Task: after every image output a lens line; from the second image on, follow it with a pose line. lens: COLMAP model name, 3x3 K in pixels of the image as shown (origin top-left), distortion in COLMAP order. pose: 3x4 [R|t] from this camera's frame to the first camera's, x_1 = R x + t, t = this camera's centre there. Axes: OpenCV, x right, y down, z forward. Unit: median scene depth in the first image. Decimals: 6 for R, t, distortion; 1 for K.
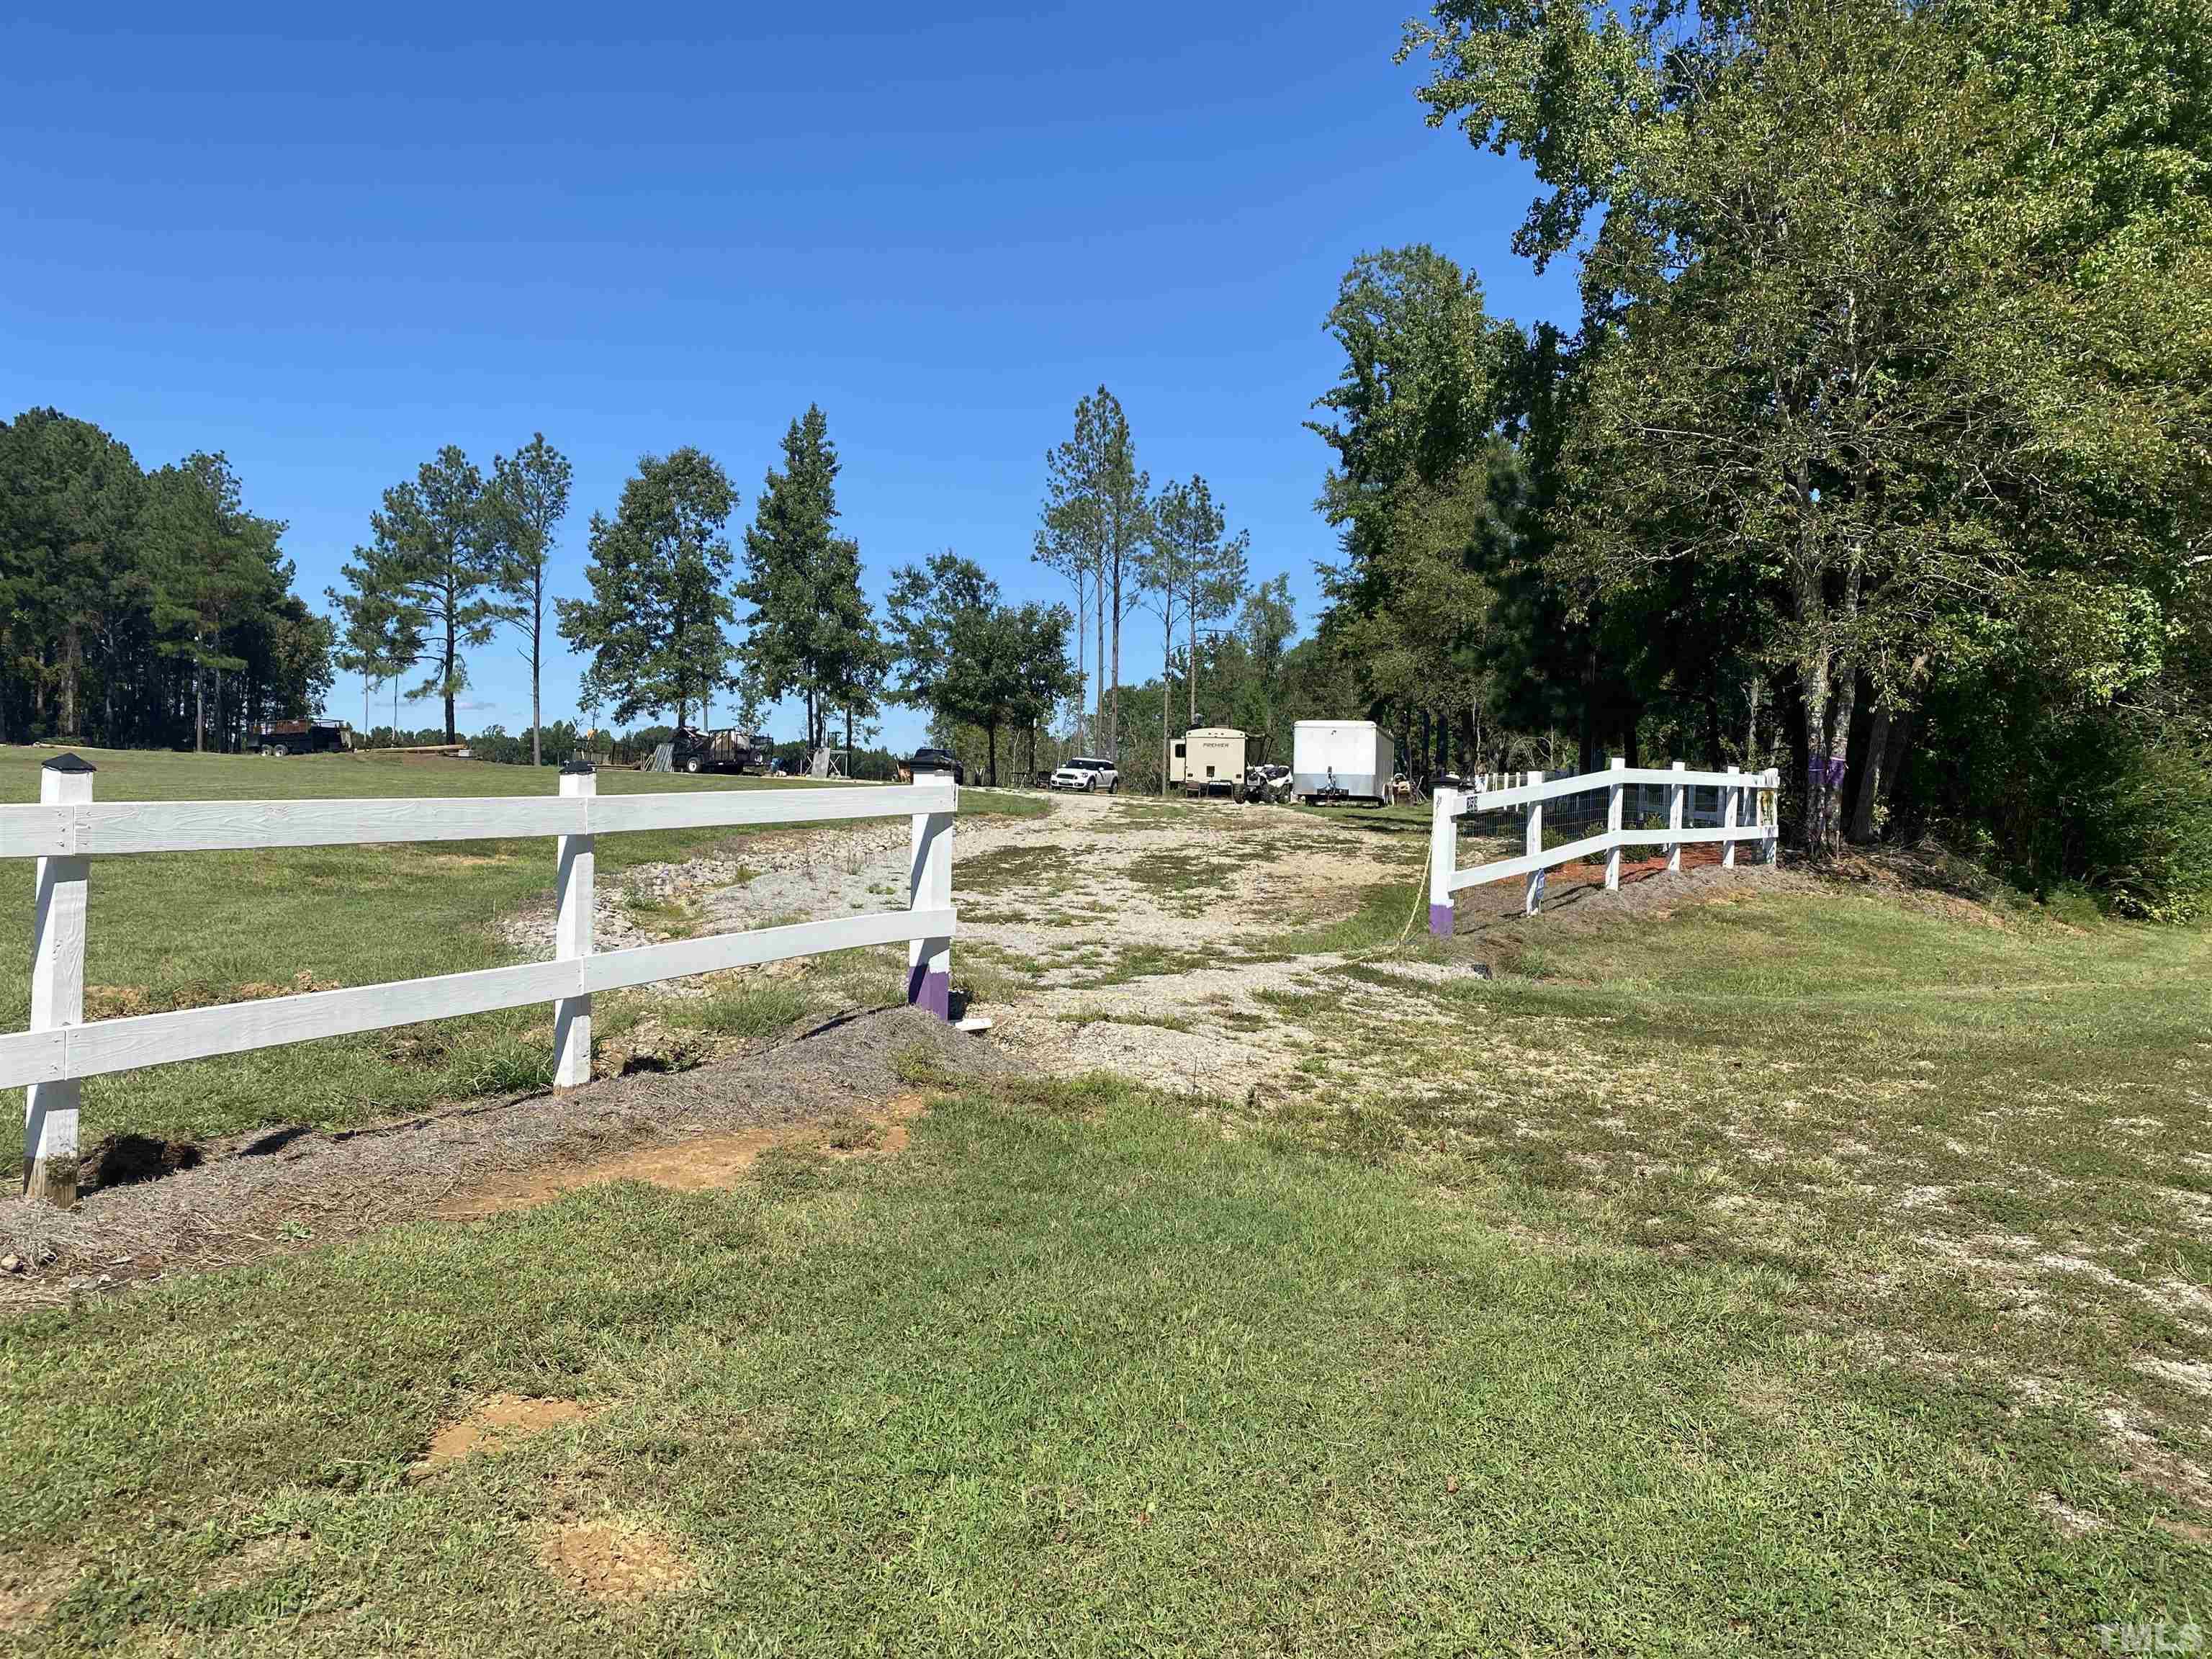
lens RADIAL K [[1698.2, 0, 1116.6], [0, 1698.2, 821.7], [0, 0, 1]] dist [0.054883, -0.049125]
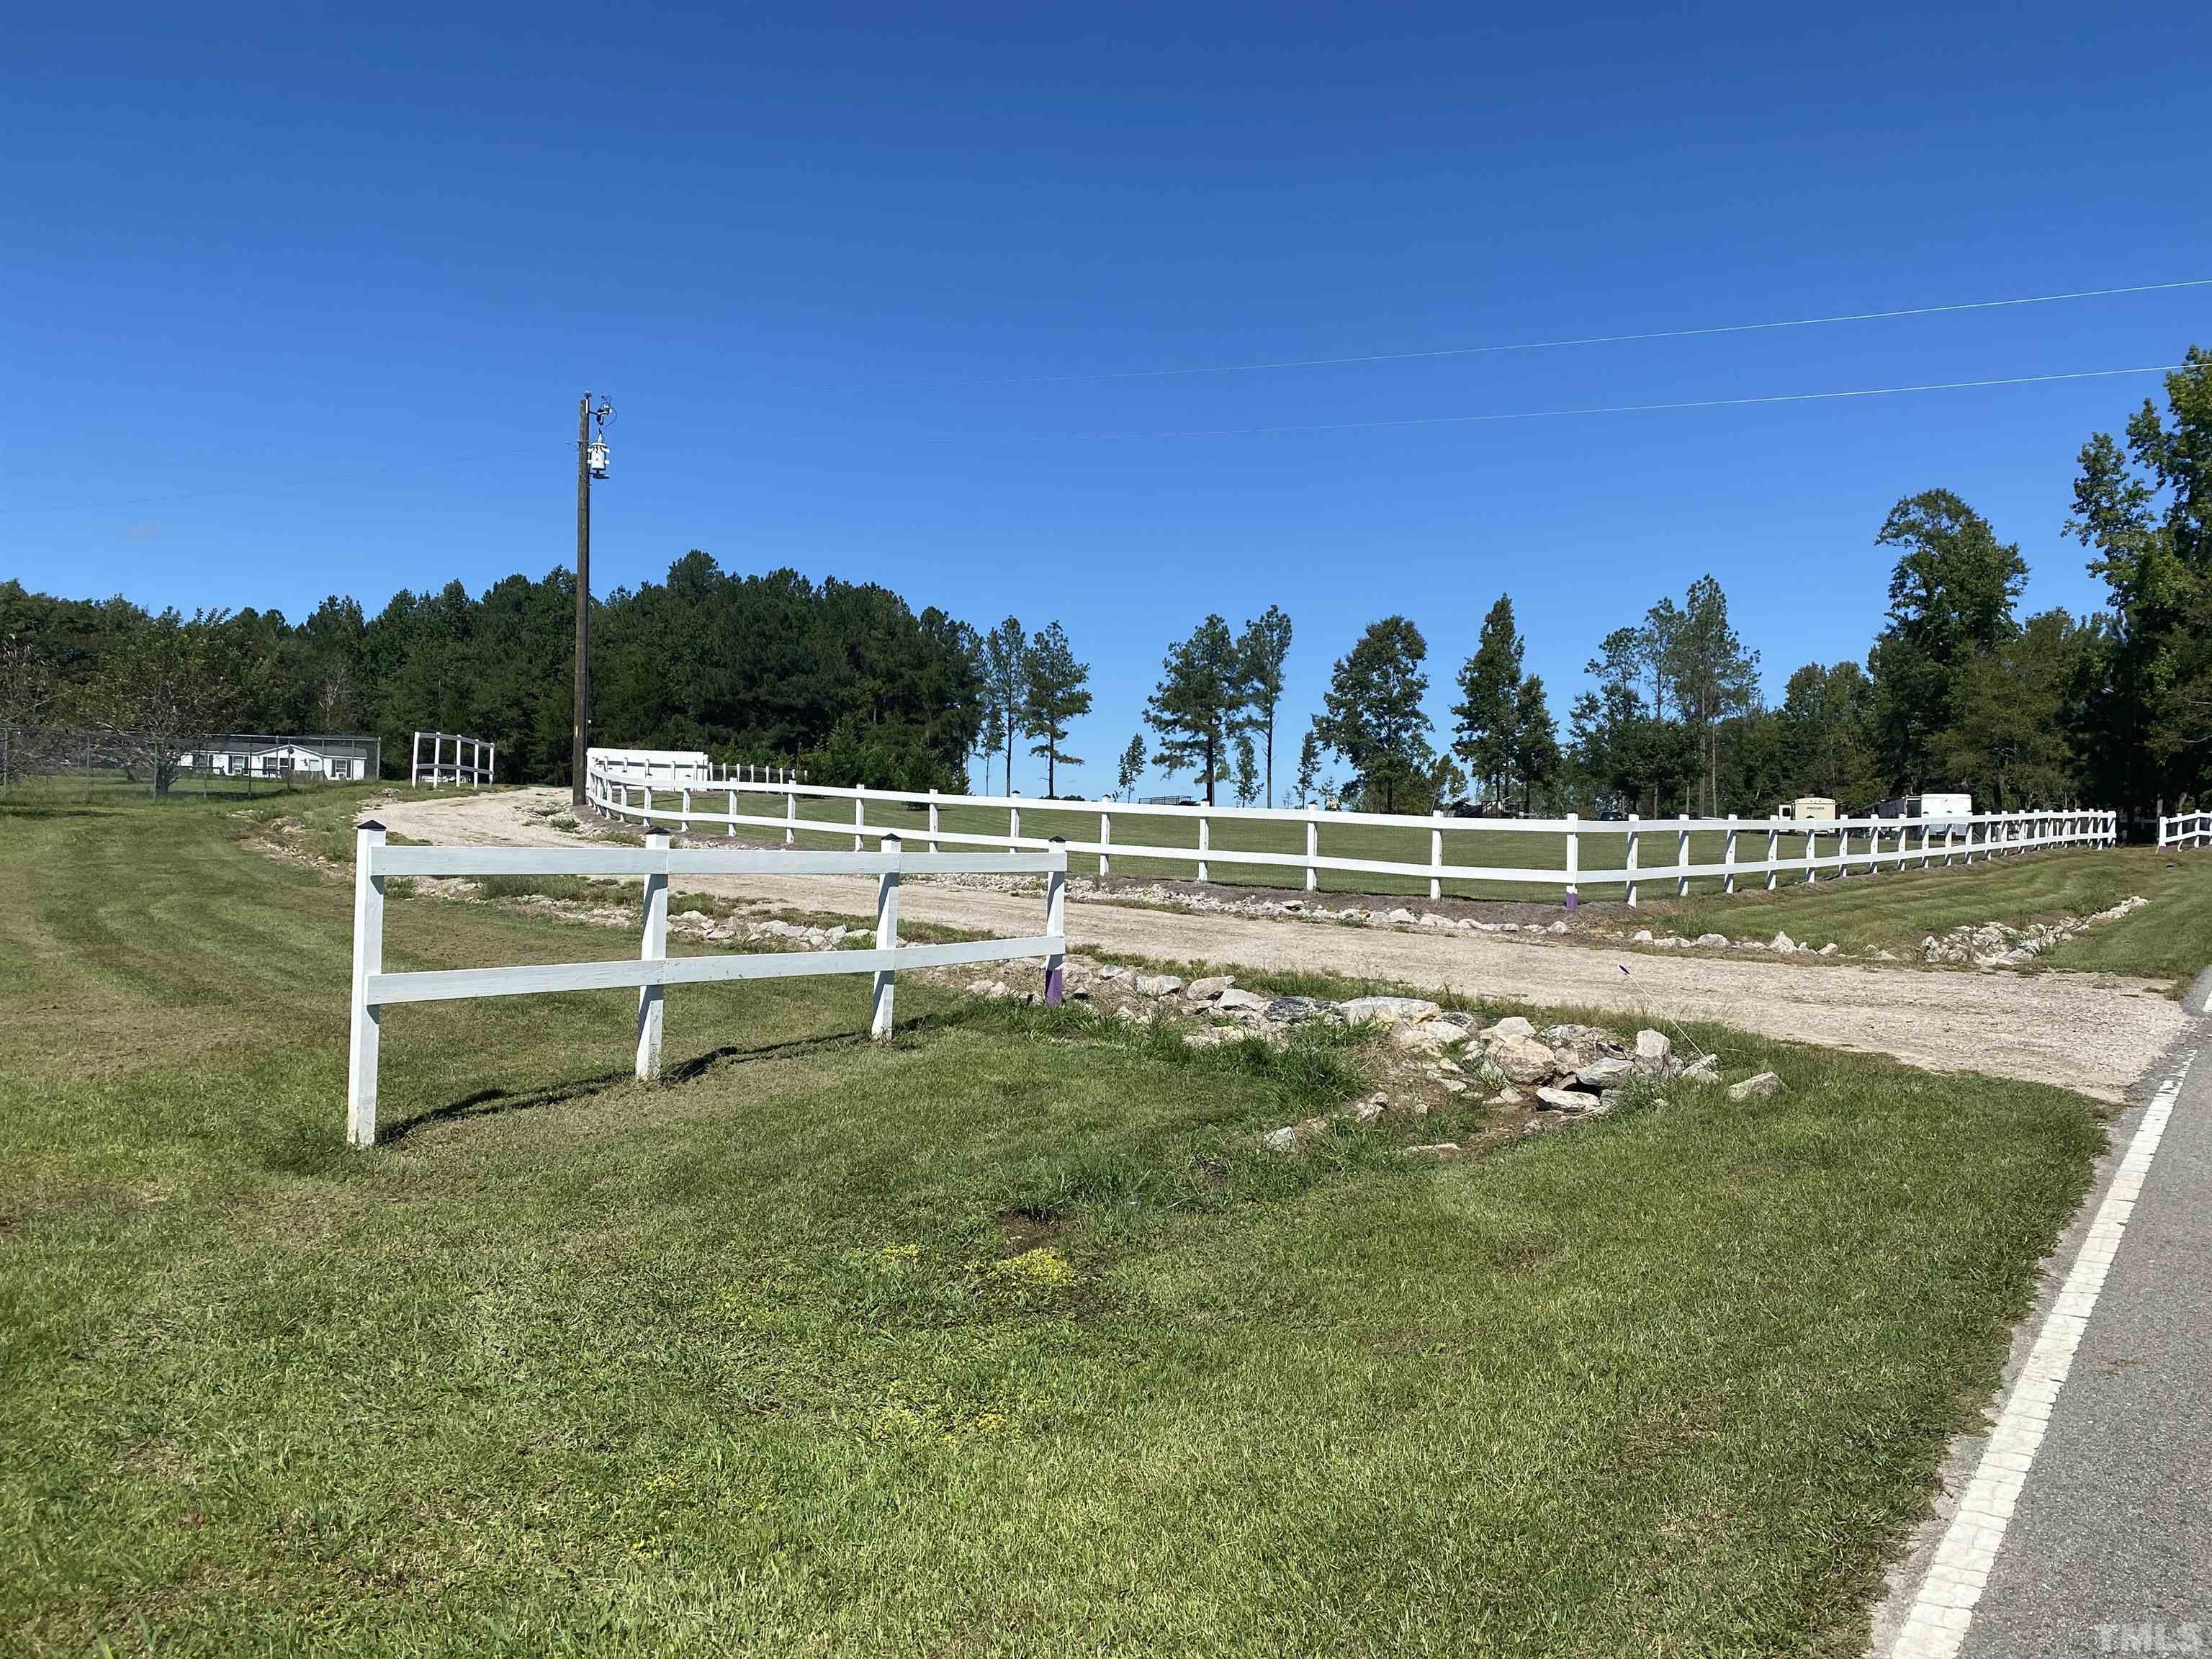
lens RADIAL K [[1698.2, 0, 1109.7], [0, 1698.2, 799.6], [0, 0, 1]] dist [0.054883, -0.049125]
pose [[0.987373, -0.008593, -0.158177, -0.286013], [0.000589, 0.998720, -0.050579, 0.022326], [0.158409, 0.049847, 0.986114, -0.560339]]
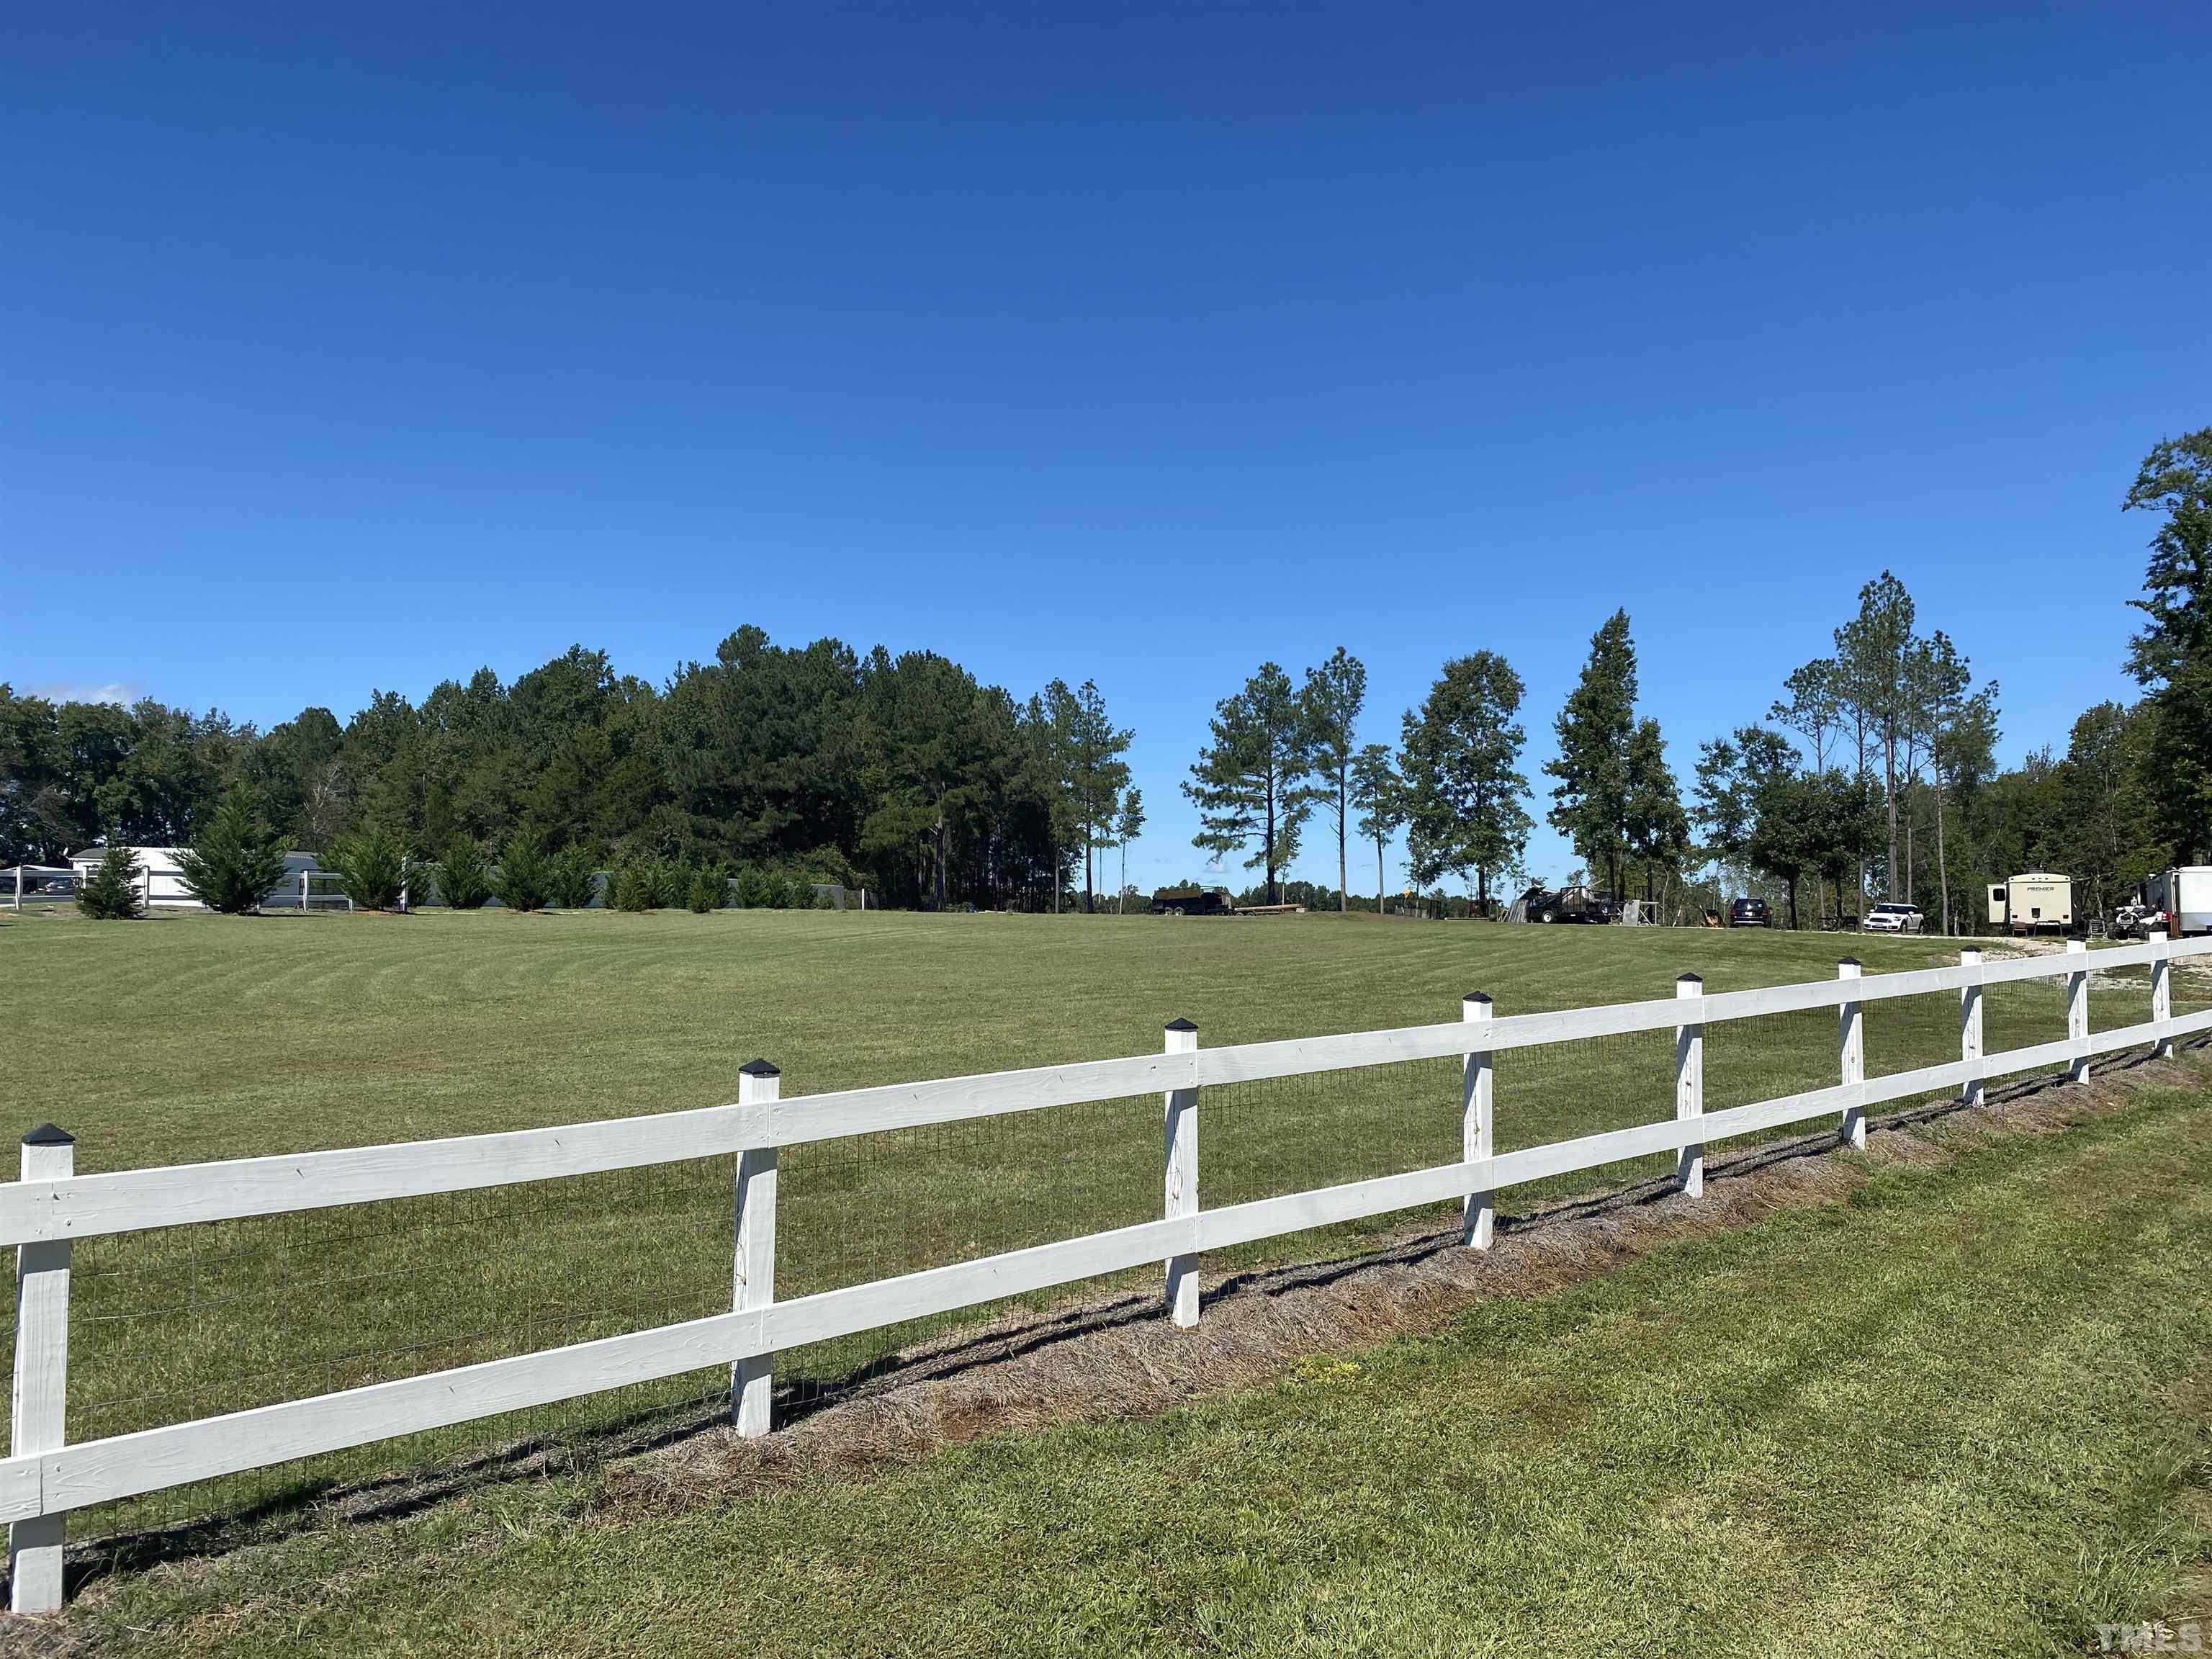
lens RADIAL K [[1698.2, 0, 1069.5], [0, 1698.2, 831.8], [0, 0, 1]] dist [0.054883, -0.049125]
pose [[0.941592, -0.038724, -0.334521, -0.139588], [0.011206, 0.996419, -0.083804, 0.003624], [0.336569, 0.075161, 0.938655, -0.220576]]
